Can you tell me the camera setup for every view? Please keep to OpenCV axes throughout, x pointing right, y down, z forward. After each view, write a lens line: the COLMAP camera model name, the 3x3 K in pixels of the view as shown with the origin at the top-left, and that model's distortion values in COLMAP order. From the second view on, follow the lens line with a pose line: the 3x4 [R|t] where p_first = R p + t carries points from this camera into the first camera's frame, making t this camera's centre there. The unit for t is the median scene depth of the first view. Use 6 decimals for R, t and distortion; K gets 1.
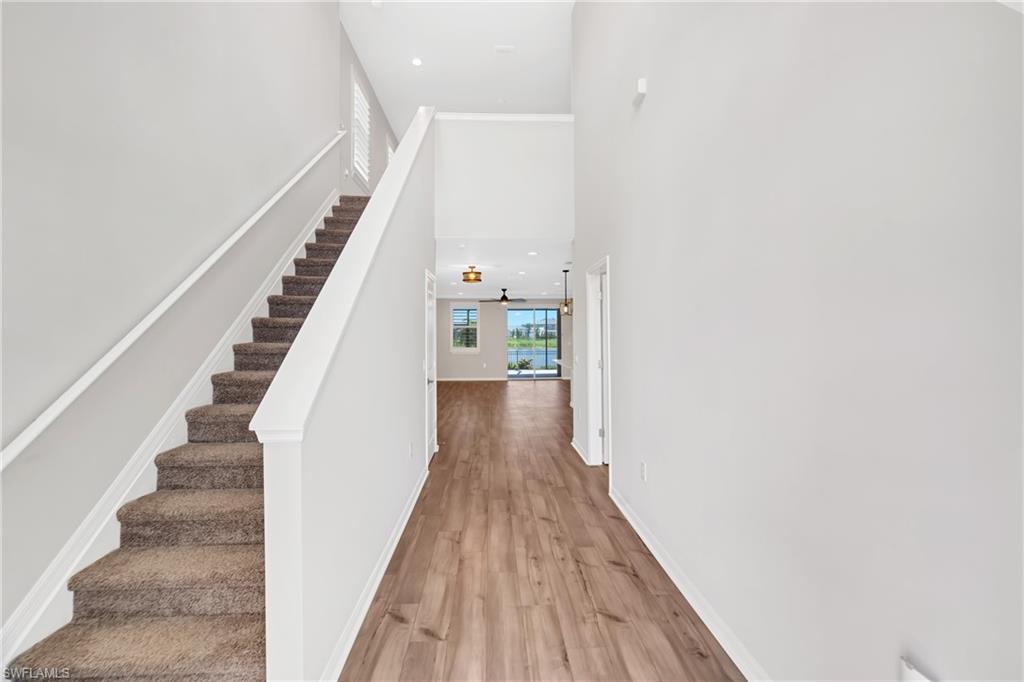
lens RADIAL K [[462.1, 0, 496.2], [0, 462.1, 339.7], [0, 0, 1]] dist [-0.032080, 0.018176]
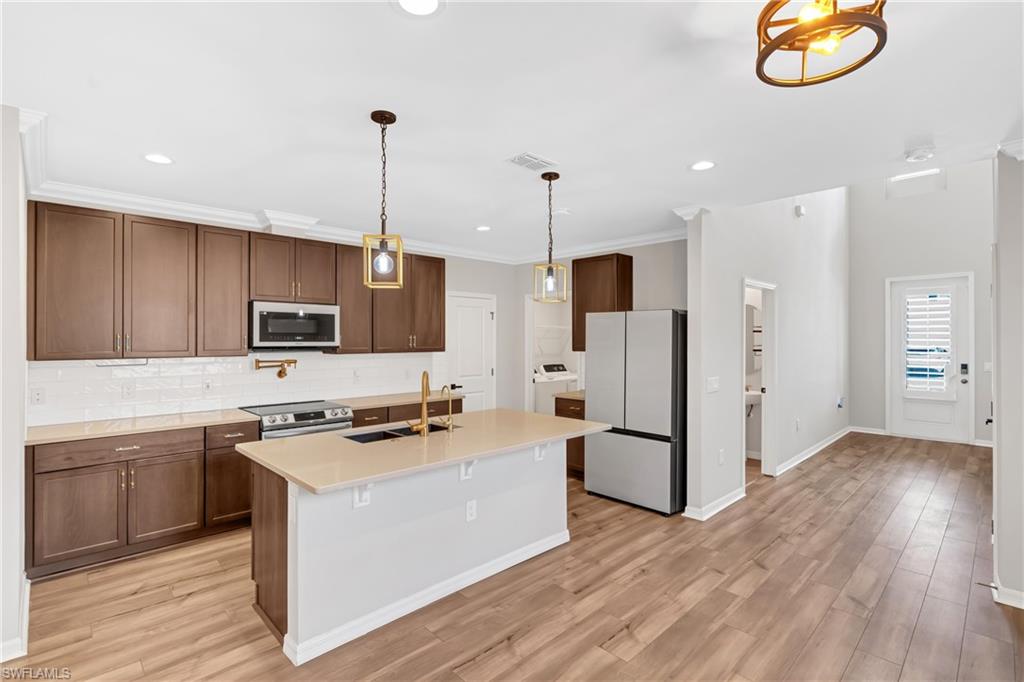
lens RADIAL K [[483.9, 0, 505.7], [0, 483.9, 335.2], [0, 0, 1]] dist [-0.007718, 0.005266]
pose [[-0.685901, 0.013393, 0.727571, -0.065534], [0.011775, 0.999904, -0.007306, -0.014726], [-0.727599, 0.003556, -0.685993, 0.765891]]
